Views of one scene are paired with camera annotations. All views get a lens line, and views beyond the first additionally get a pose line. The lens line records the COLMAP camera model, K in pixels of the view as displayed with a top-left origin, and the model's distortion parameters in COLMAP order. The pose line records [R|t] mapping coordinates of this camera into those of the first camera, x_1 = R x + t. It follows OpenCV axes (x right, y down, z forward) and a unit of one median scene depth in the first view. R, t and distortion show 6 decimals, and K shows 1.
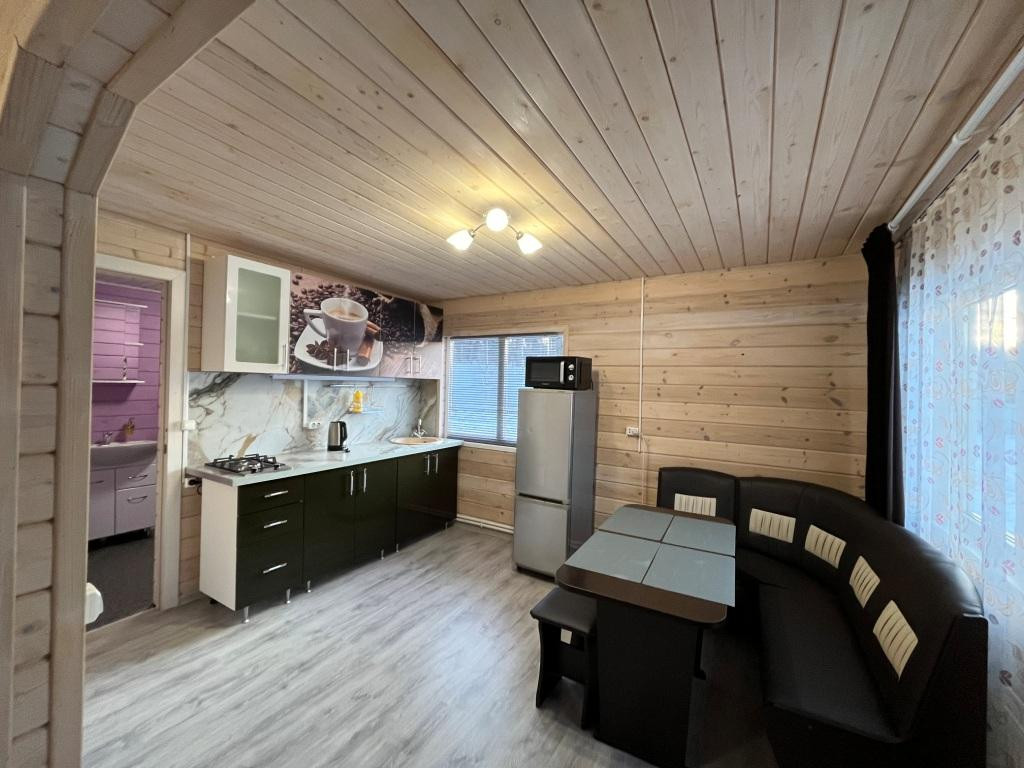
lens RADIAL K [[410.7, 0, 509.2], [0, 410.7, 383.4], [0, 0, 1]] dist [-0.003269, -0.000204]
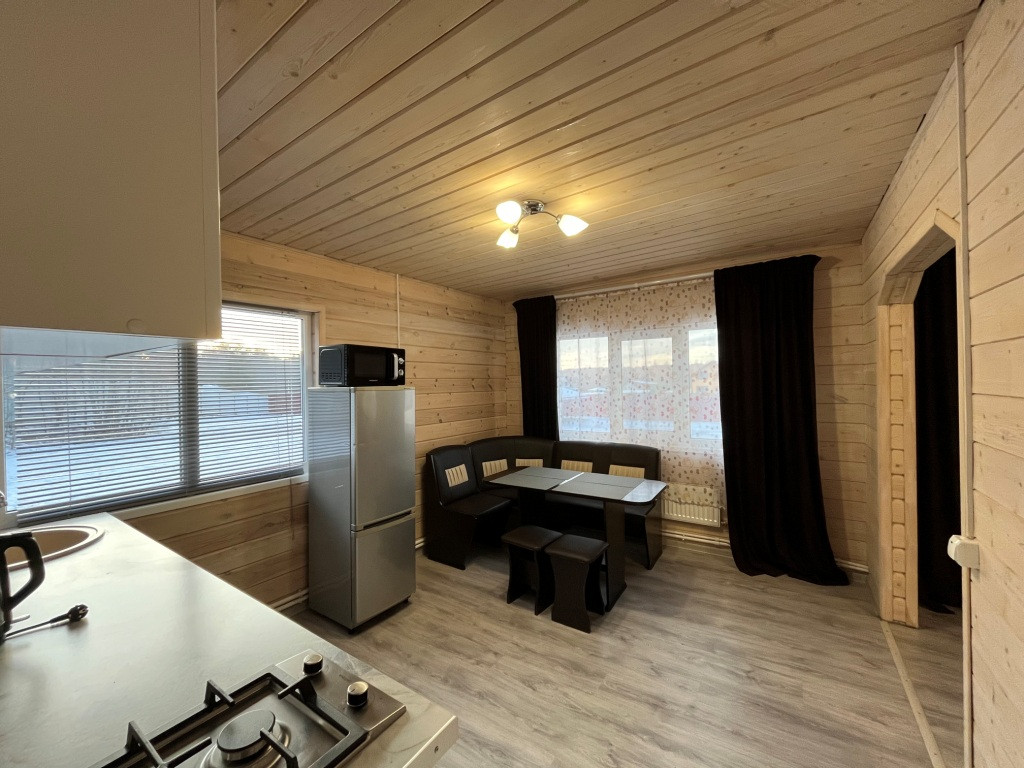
lens RADIAL K [[410.7, 0, 507.0], [0, 410.7, 384.9], [0, 0, 1]] dist [-0.003269, -0.000204]
pose [[0.065260, -0.037168, 0.997176, -0.772031], [0.013303, 0.999250, 0.036375, -0.019306], [-0.997780, 0.010891, 0.065706, 0.755112]]
